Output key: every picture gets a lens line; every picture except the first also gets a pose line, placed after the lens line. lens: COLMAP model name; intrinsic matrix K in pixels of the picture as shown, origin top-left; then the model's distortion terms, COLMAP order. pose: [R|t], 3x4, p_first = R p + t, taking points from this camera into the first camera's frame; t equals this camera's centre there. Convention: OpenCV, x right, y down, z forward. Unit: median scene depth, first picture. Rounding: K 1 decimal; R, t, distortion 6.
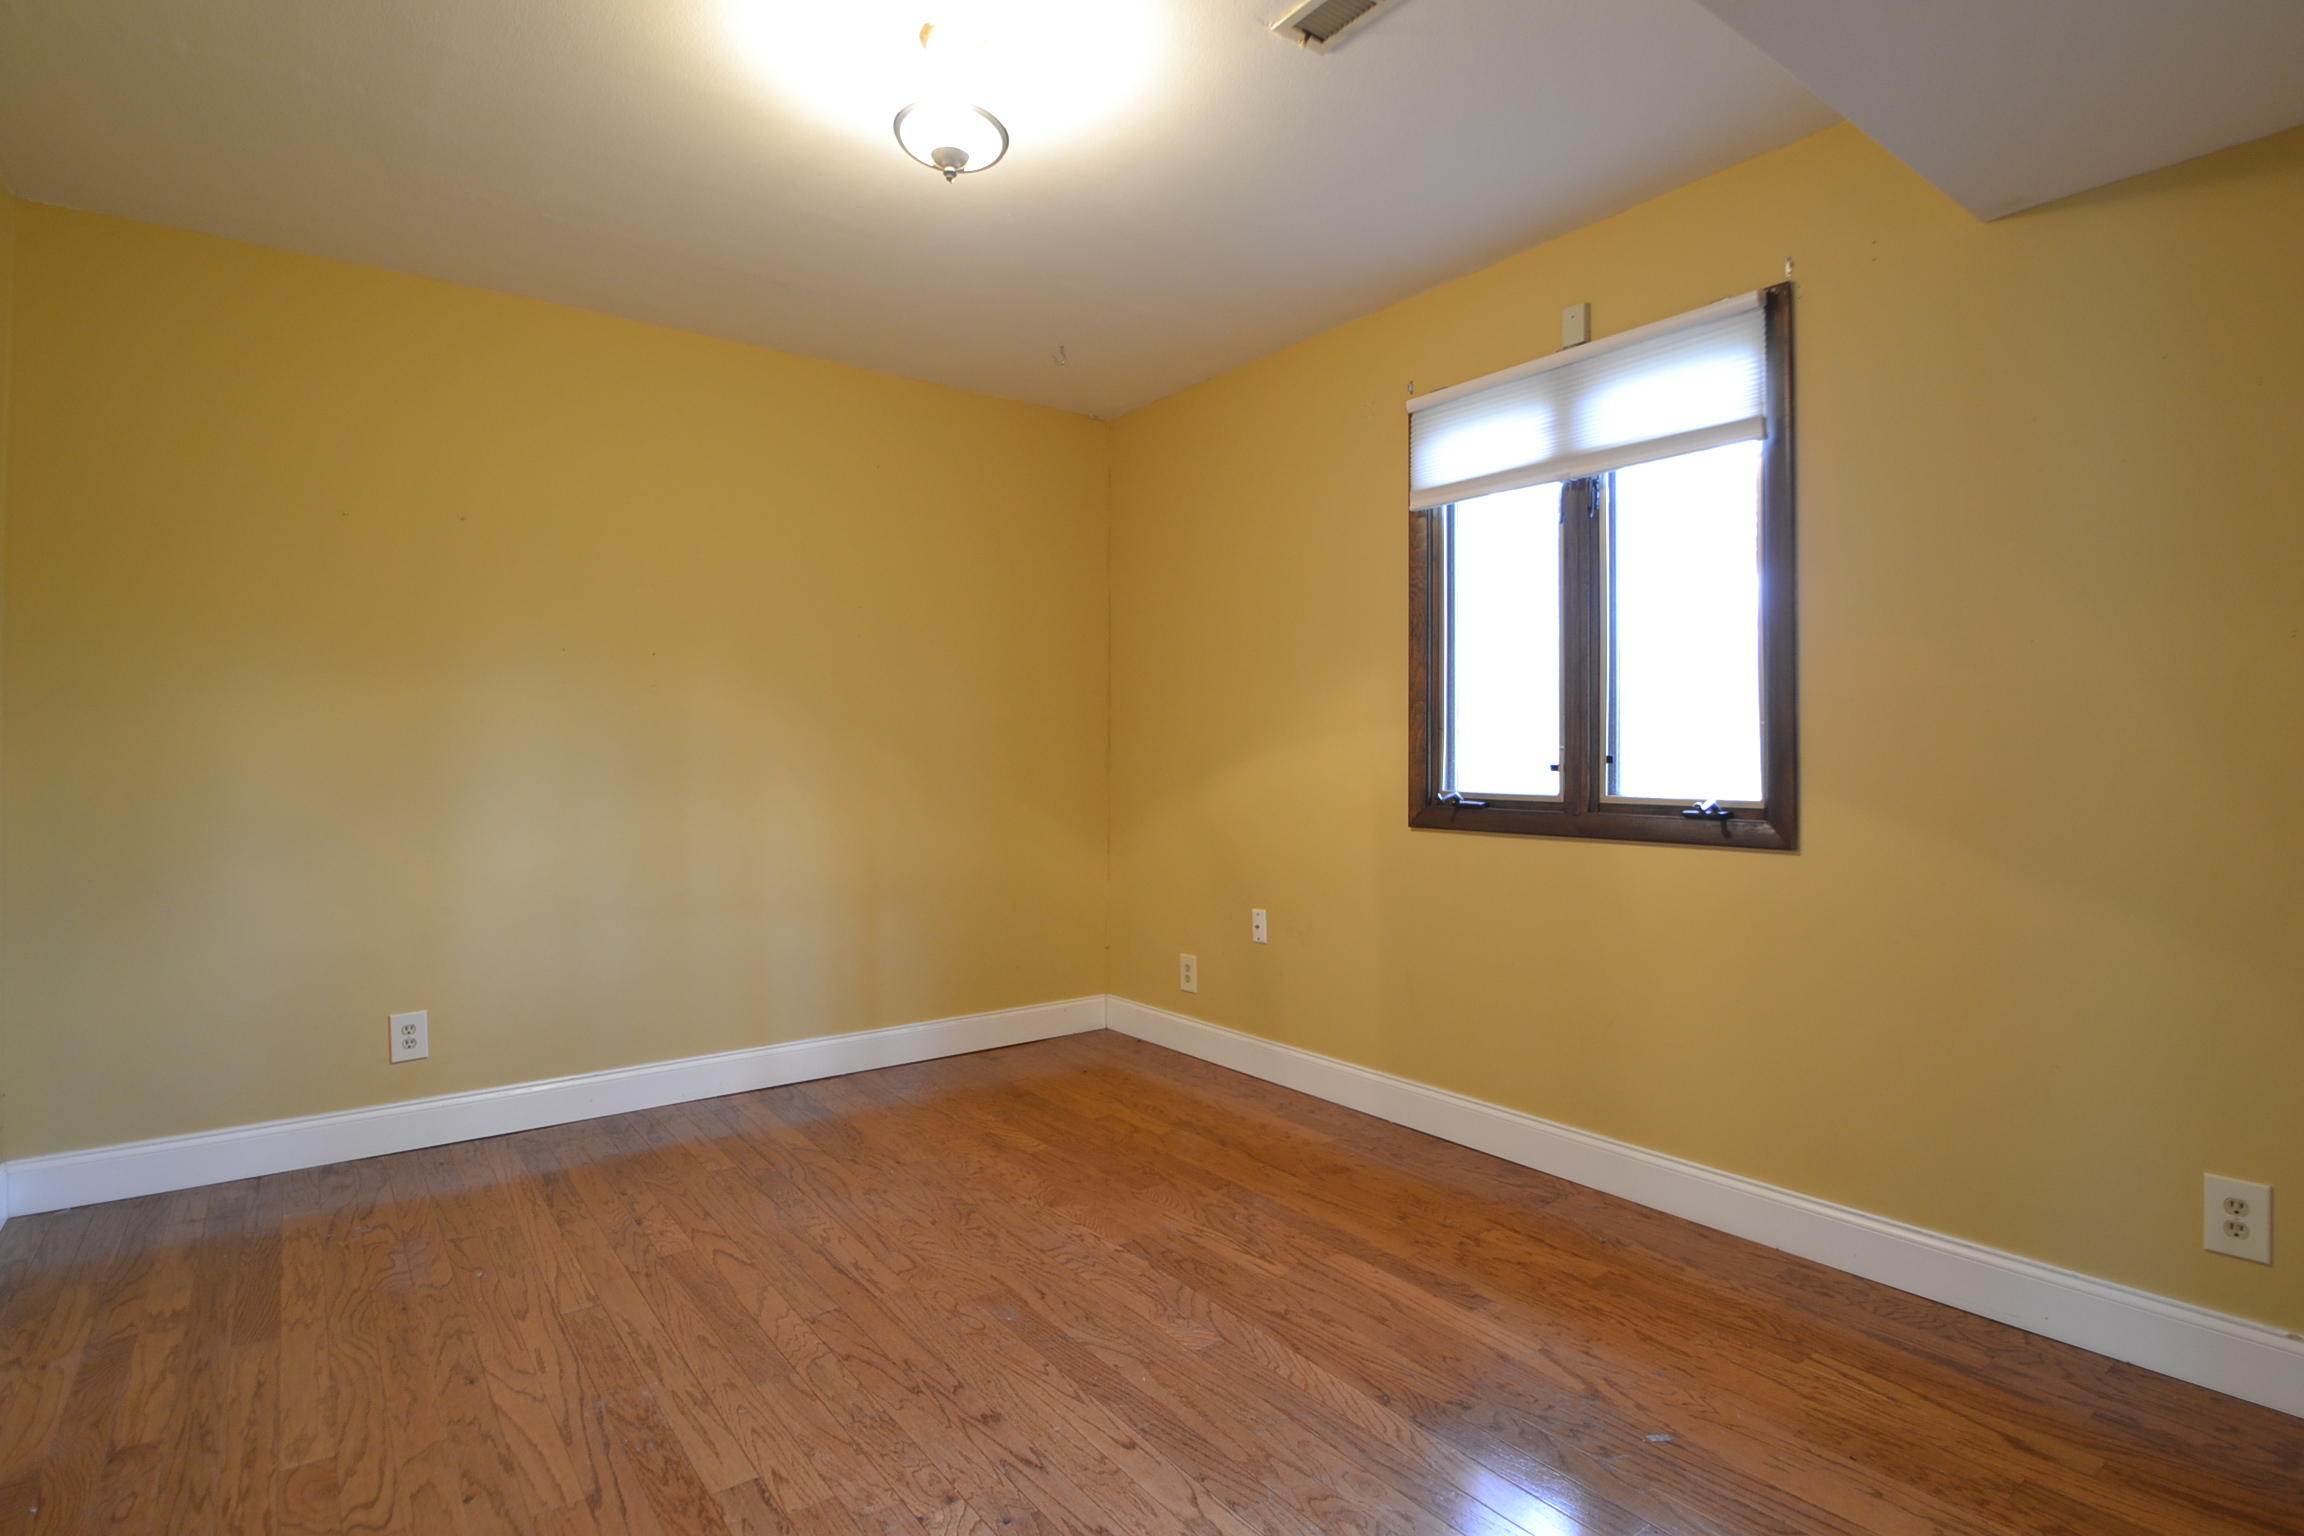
lens RADIAL K [[1141.6, 0, 1152.9], [0, 1141.6, 760.6], [0, 0, 1]] dist [-0.016153, -0.000756]
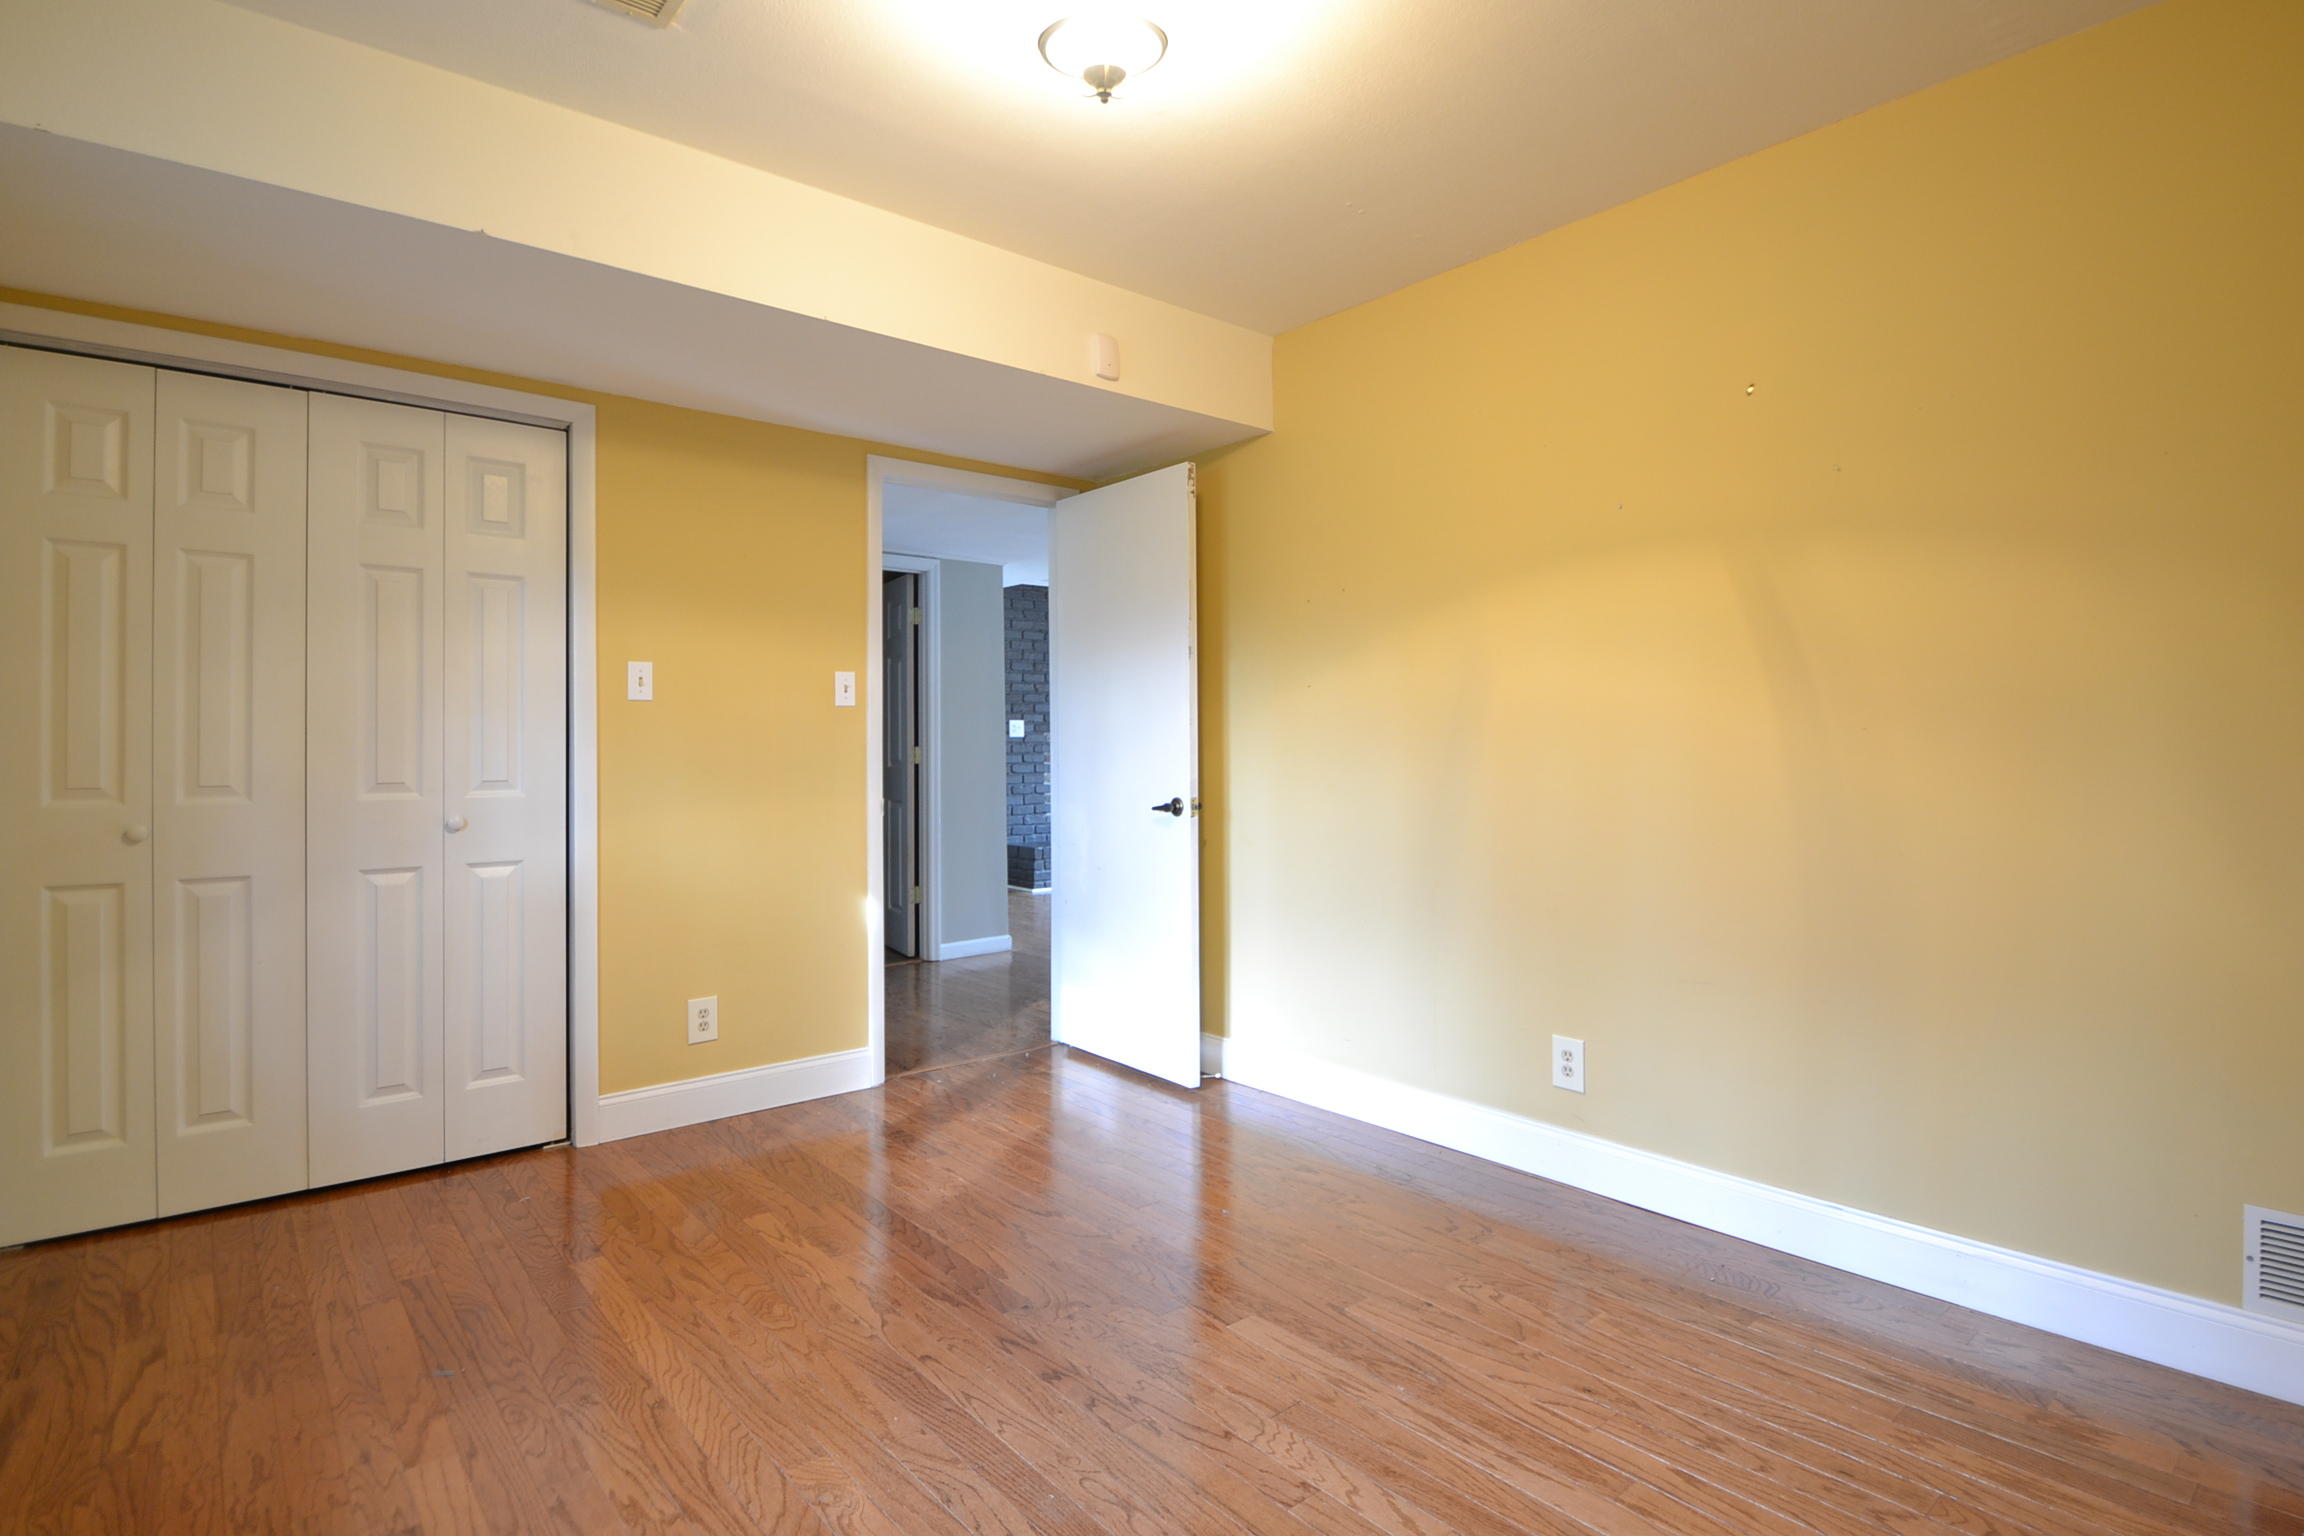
lens RADIAL K [[1141.6, 0, 1150.8], [0, 1141.6, 755.5], [0, 0, 1]] dist [-0.016153, -0.000756]
pose [[-0.998340, 0.006539, -0.057225, -0.174235], [0.005673, 0.999867, 0.015281, -0.019801], [0.057317, 0.014931, -0.998244, 2.009722]]
